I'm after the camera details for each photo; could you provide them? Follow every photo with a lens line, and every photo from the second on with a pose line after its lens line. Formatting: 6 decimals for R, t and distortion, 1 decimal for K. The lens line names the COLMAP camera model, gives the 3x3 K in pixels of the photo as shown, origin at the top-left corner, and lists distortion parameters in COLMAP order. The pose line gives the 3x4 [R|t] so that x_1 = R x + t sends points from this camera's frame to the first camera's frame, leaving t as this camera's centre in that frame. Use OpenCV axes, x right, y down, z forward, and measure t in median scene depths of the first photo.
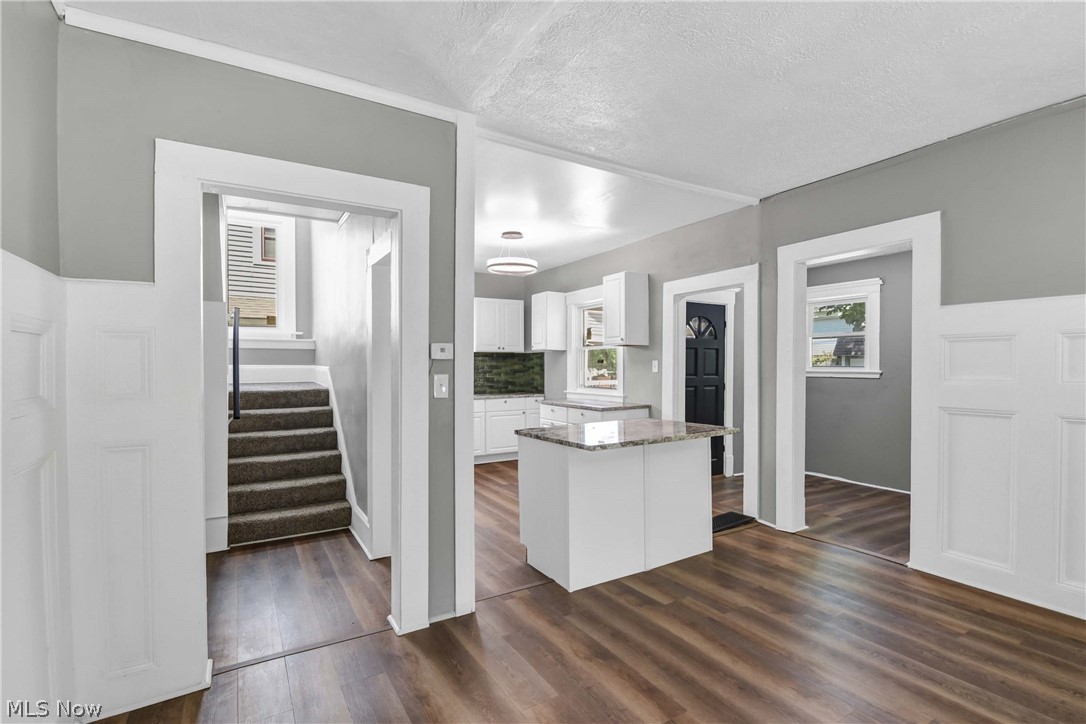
lens RADIAL K [[502.4, 0, 550.1], [0, 502.4, 370.6], [0, 0, 1]] dist [-0.000766, -0.007463]
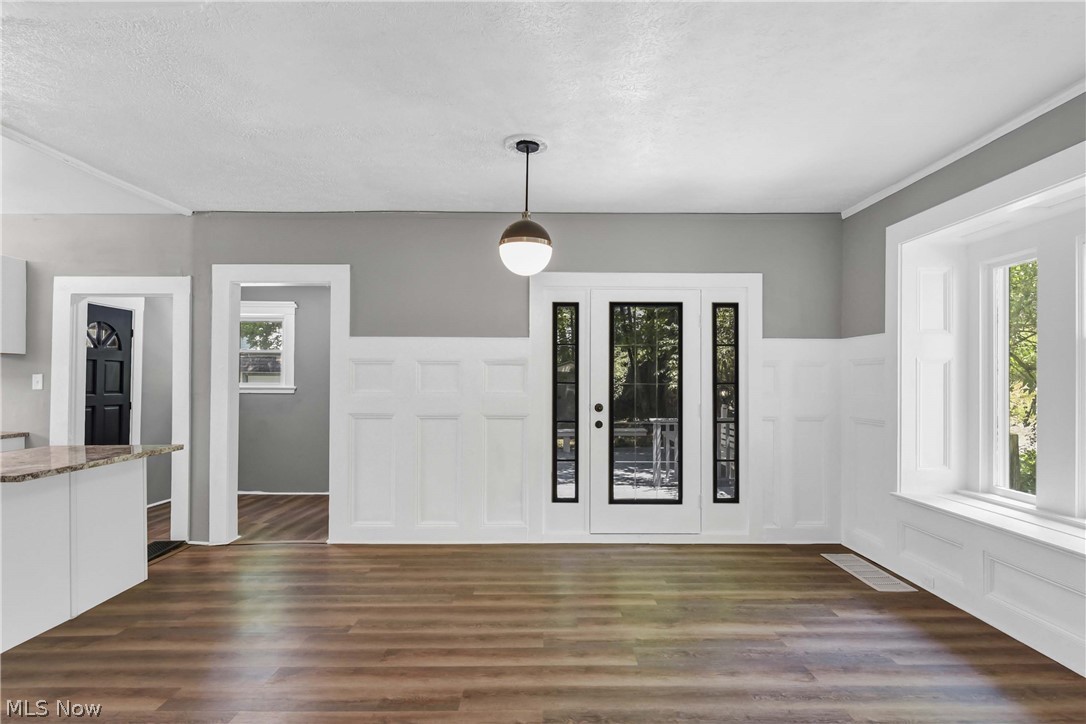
lens RADIAL K [[592.2, 0, 545.6], [0, 592.2, 375.7], [0, 0, 1]] dist [0.006262, -0.001051]
pose [[0.522934, 0.011904, 0.852290, -0.165268], [0.005716, 0.999831, -0.017472, 0.002373], [-0.852354, 0.014009, 0.522777, -0.149734]]
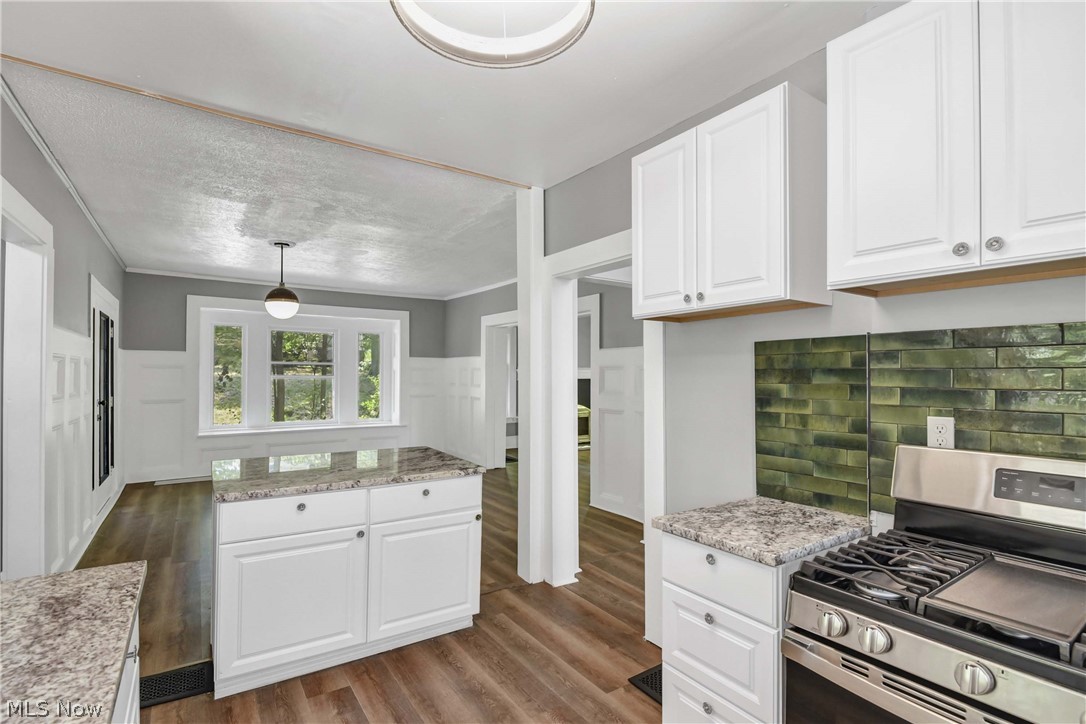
lens RADIAL K [[513.2, 0, 545.4], [0, 513.2, 368.3], [0, 0, 1]] dist [-0.003021, -0.001267]
pose [[-0.999155, -0.001085, -0.041093, -0.085973], [-0.001005, 0.999998, -0.001979, -0.023673], [0.041096, -0.001936, -0.999153, 1.219035]]
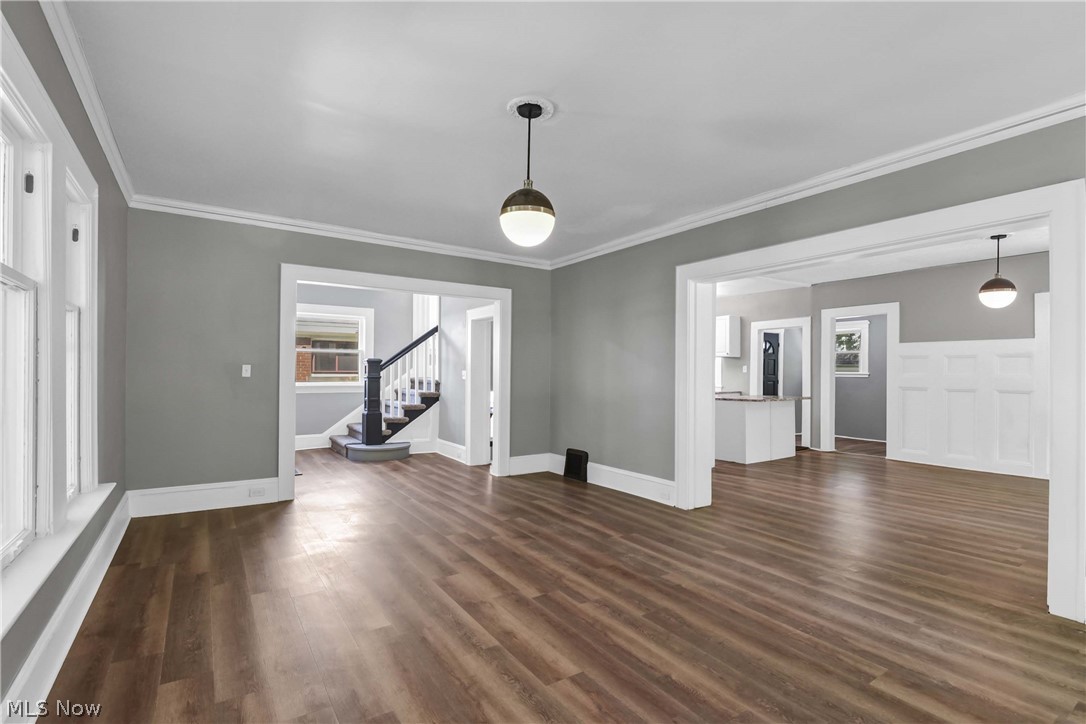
lens RADIAL K [[513.2, 0, 545.4], [0, 513.2, 368.3], [0, 0, 1]] dist [-0.003021, -0.001267]
pose [[0.999292, 0.009945, 0.036288, -0.561891], [-0.009330, 0.999811, -0.017066, 0.026030], [-0.036451, 0.016715, 0.999196, -0.780744]]
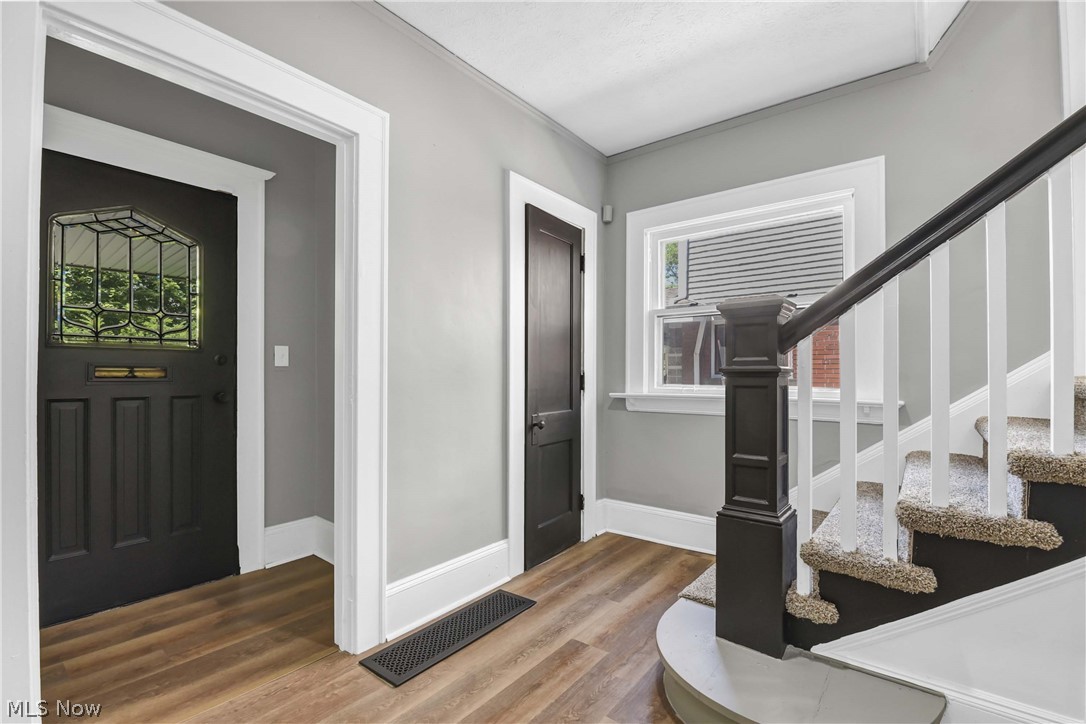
lens RADIAL K [[486.0, 0, 561.4], [0, 486.0, 381.1], [0, 0, 1]] dist [-0.014880, -0.000042]
pose [[0.377480, 0.012017, -0.925940, -0.730643], [-0.014393, 0.999871, 0.007109, 0.038903], [0.925906, 0.010643, 0.377605, 0.405880]]
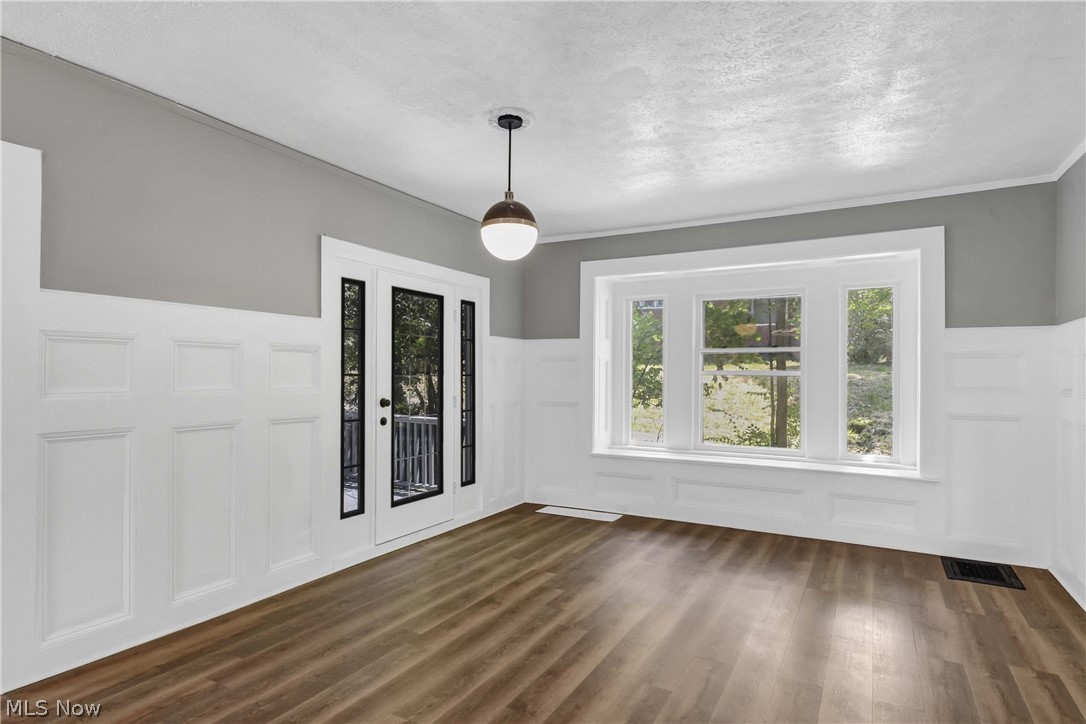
lens RADIAL K [[590.8, 0, 557.3], [0, 590.8, 371.6], [0, 0, 1]] dist [0.011439, -0.000667]
pose [[-0.499539, 0.006383, 0.866268, -0.173008], [0.007873, 0.999965, -0.002828, -0.002833], [-0.866256, 0.005407, -0.499572, 0.474176]]
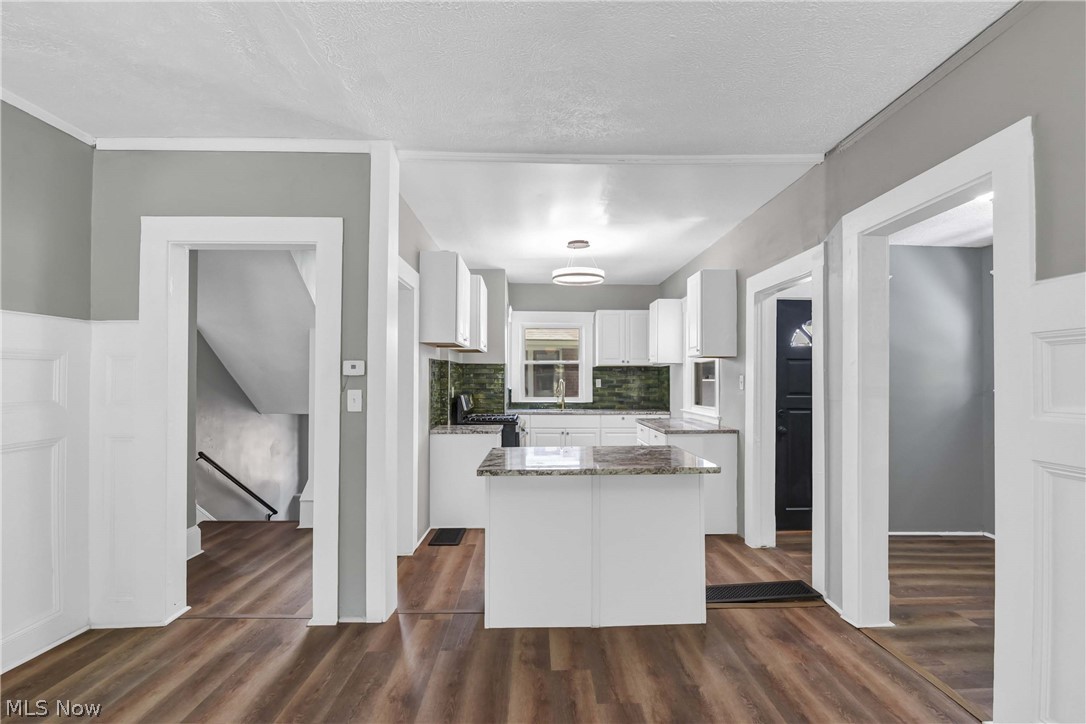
lens RADIAL K [[500.9, 0, 554.4], [0, 500.9, 372.1], [0, 0, 1]] dist [0.002197, -0.009765]
pose [[0.868819, -0.002883, -0.495122, 0.349775], [-0.008542, 0.999747, -0.020810, -0.005893], [0.495056, 0.022310, 0.868574, 0.147390]]
